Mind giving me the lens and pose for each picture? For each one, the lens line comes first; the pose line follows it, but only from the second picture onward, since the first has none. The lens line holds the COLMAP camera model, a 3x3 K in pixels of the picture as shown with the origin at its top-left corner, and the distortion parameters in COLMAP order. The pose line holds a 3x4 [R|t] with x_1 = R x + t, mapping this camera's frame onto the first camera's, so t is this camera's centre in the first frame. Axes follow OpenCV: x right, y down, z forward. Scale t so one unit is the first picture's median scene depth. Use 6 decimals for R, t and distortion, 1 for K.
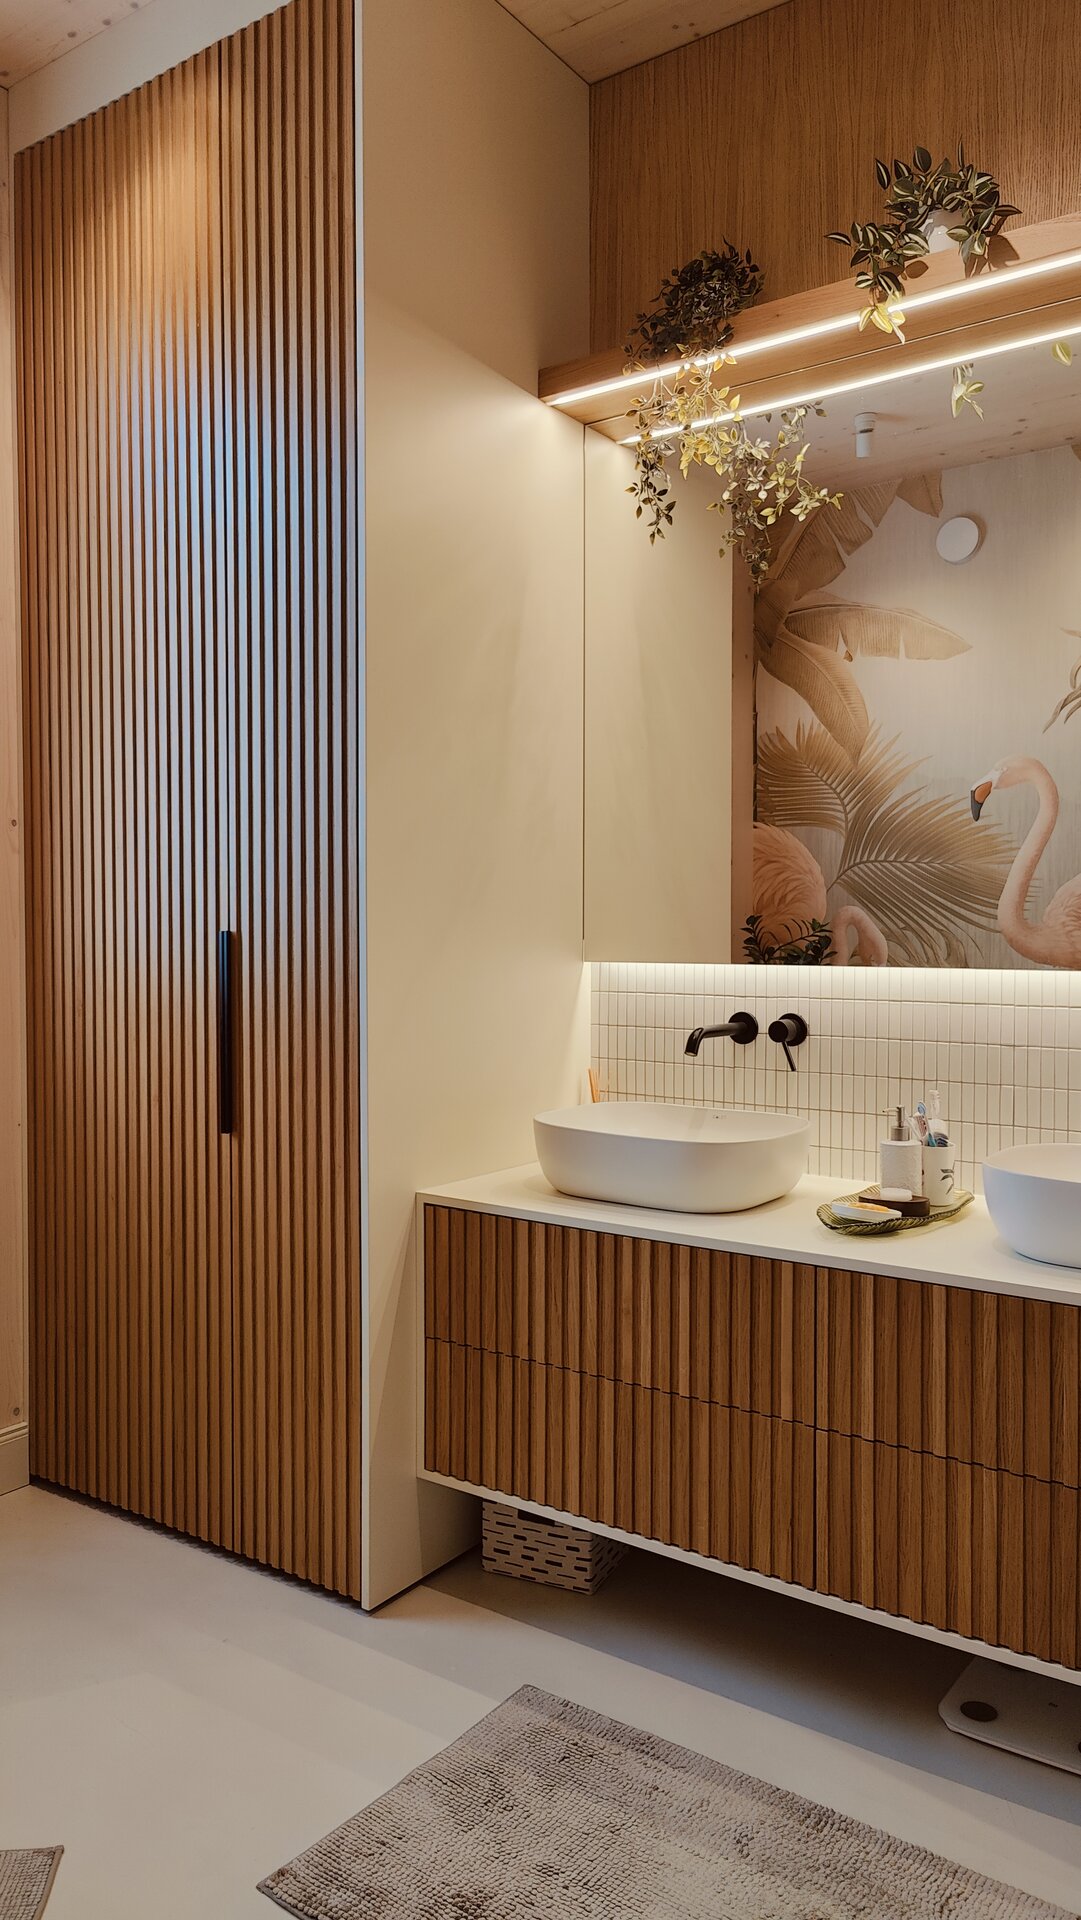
lens RADIAL K [[1336.6, 0, 540.5], [0, 1336.6, 960.0], [0, 0, 1]] dist [0.031917, -0.043764]
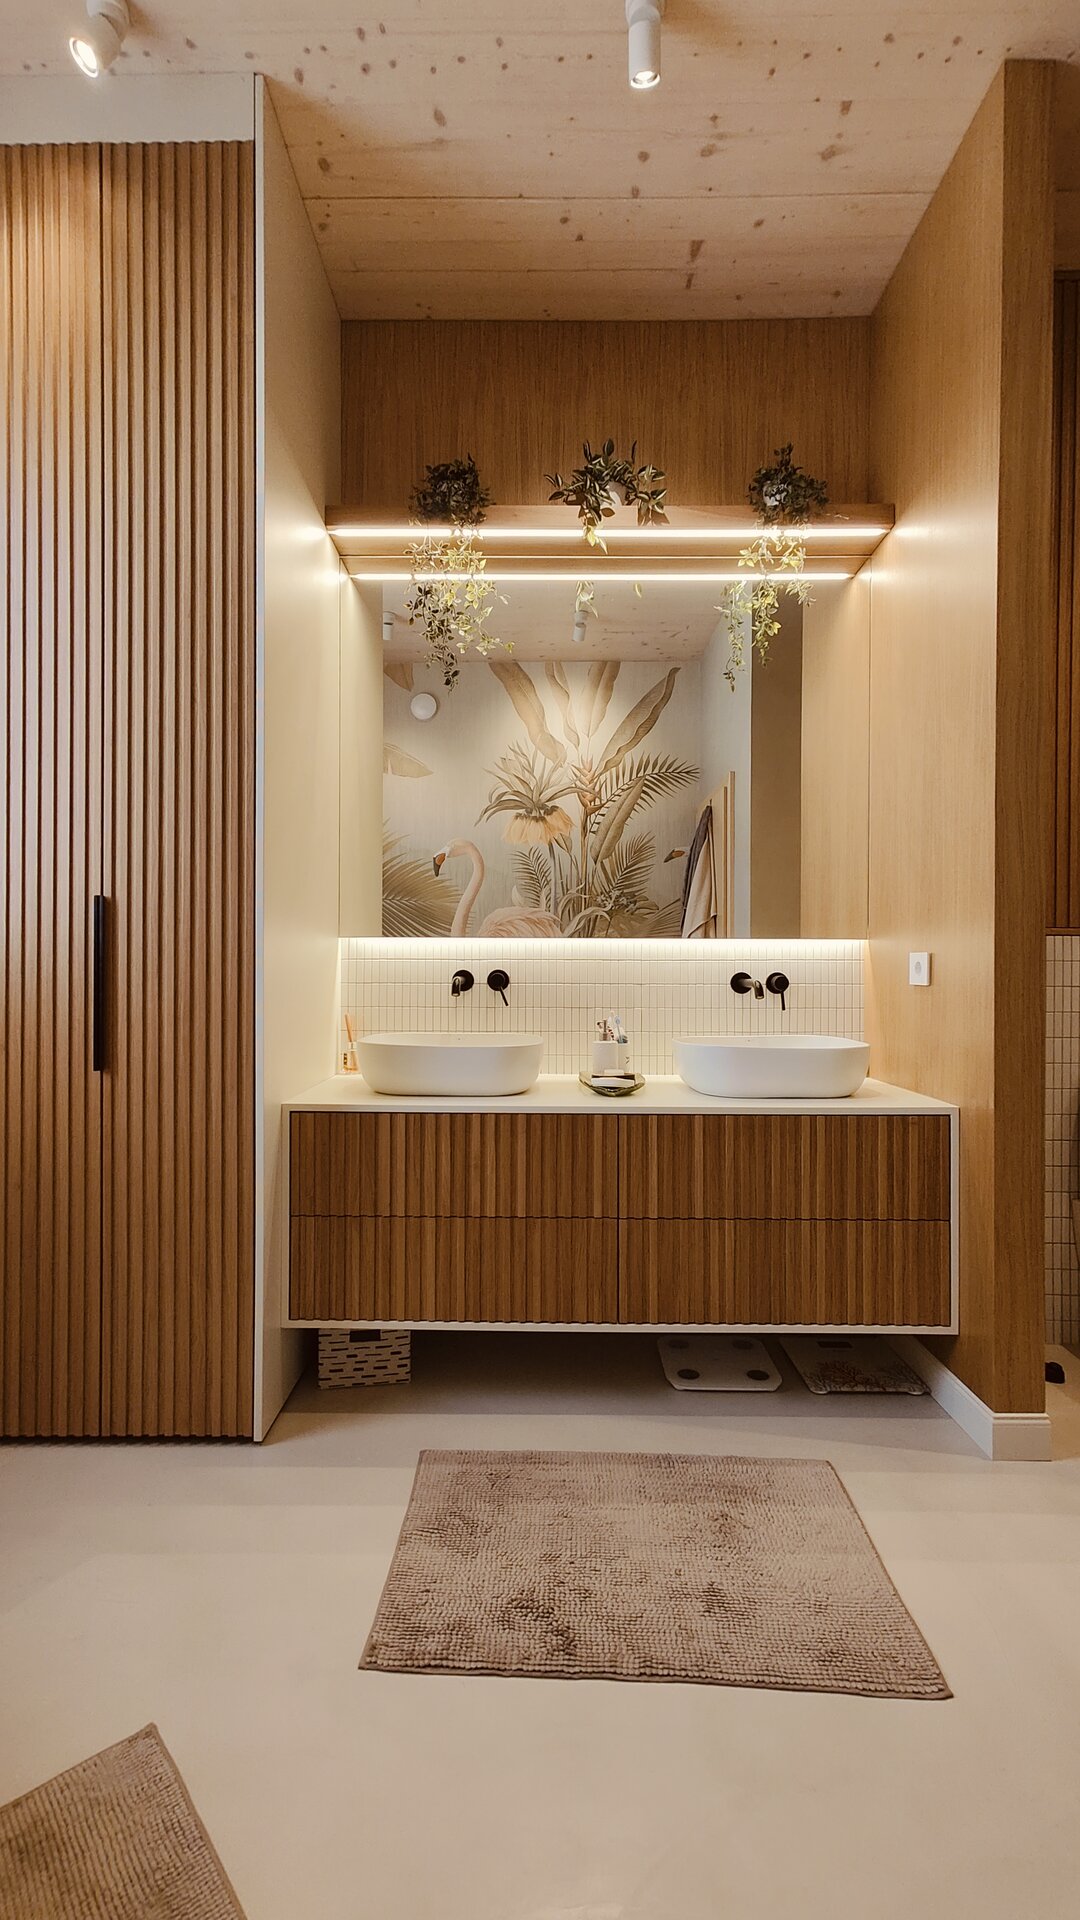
lens RADIAL K [[846.0, 0, 540.0], [0, 846.0, 960.0], [0, 0, 1]] dist [0.003647, 0.000913]
pose [[0.823758, 0.007184, 0.566896, -0.352464], [0.009158, 0.999621, -0.025975, 0.059332], [-0.566867, 0.026589, 0.823380, 0.189823]]
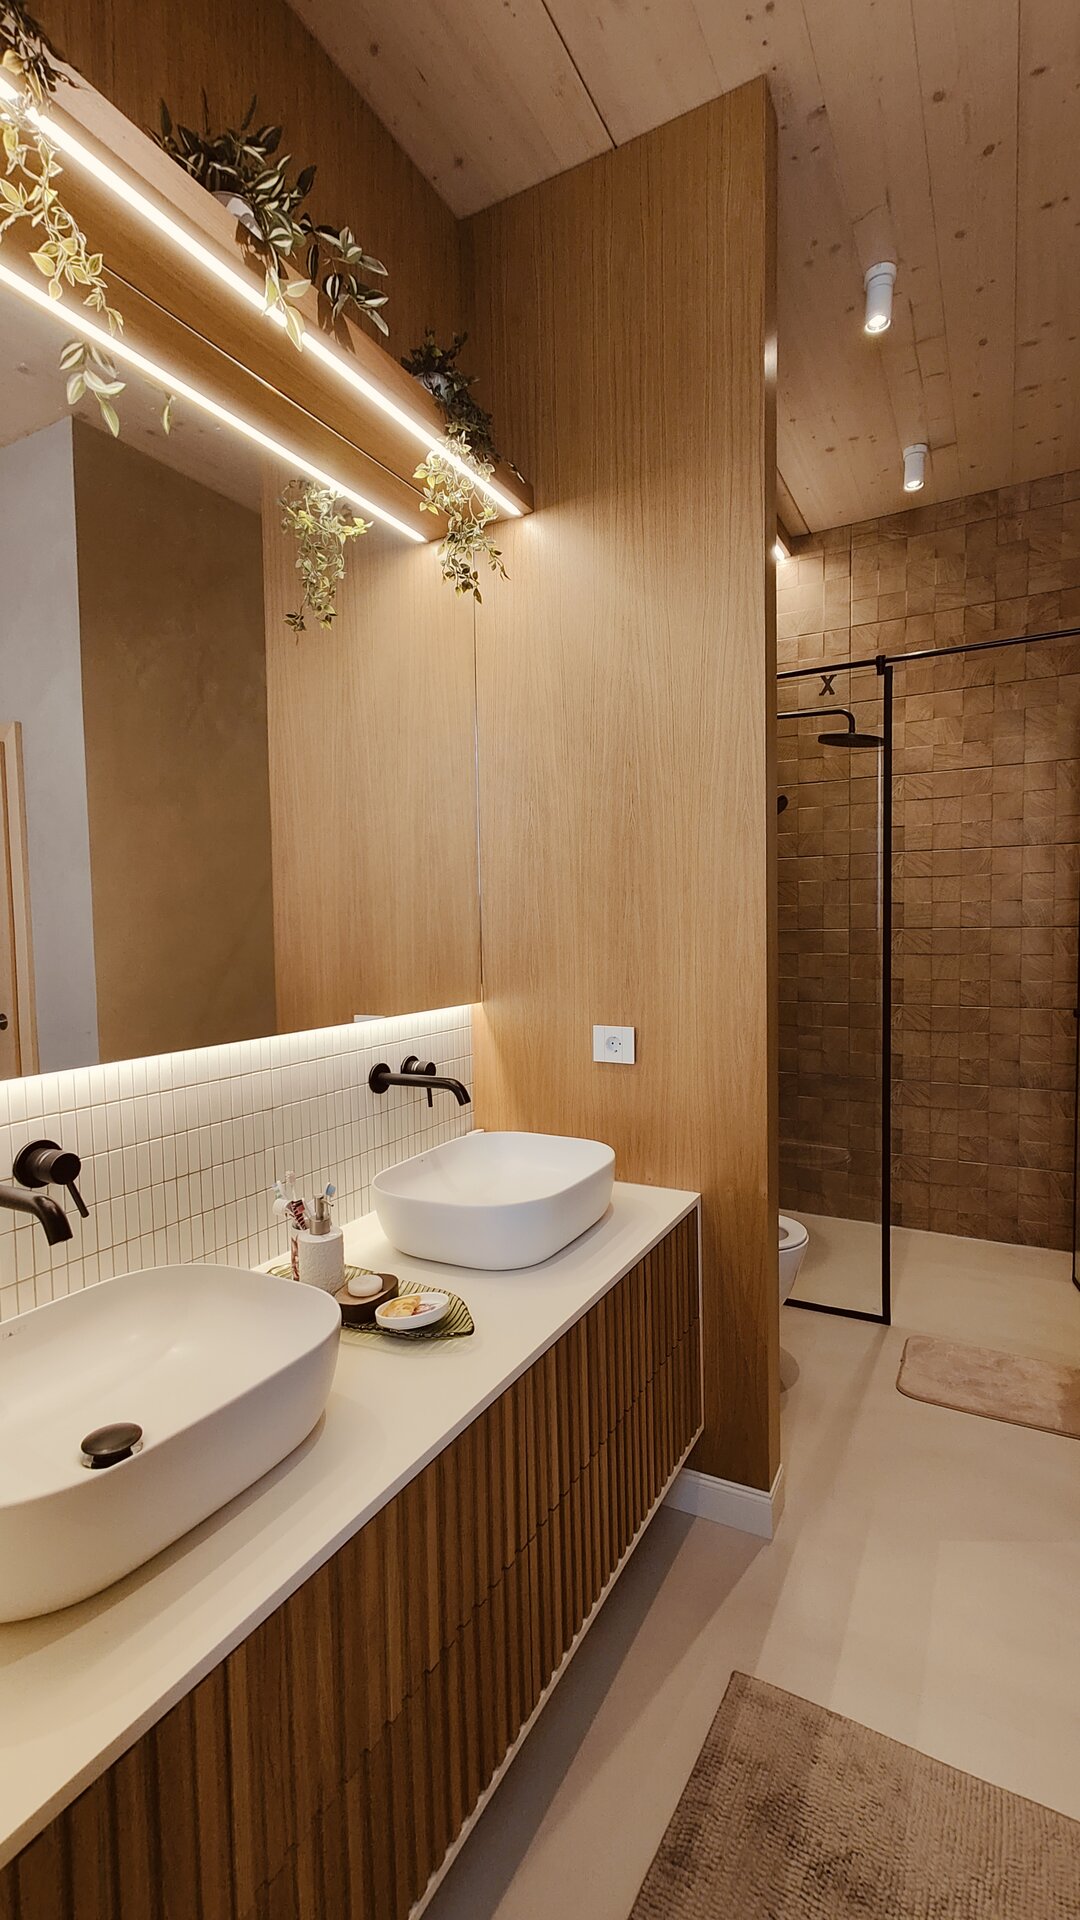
lens RADIAL K [[847.1, 0, 529.5], [0, 847.1, 965.9], [0, 0, 1]] dist [-0.010786, 0.009723]
pose [[-0.096529, -0.050015, 0.994073, -0.297023], [0.041042, 0.997687, 0.054182, -0.070296], [-0.994484, 0.046029, -0.094253, 0.845495]]
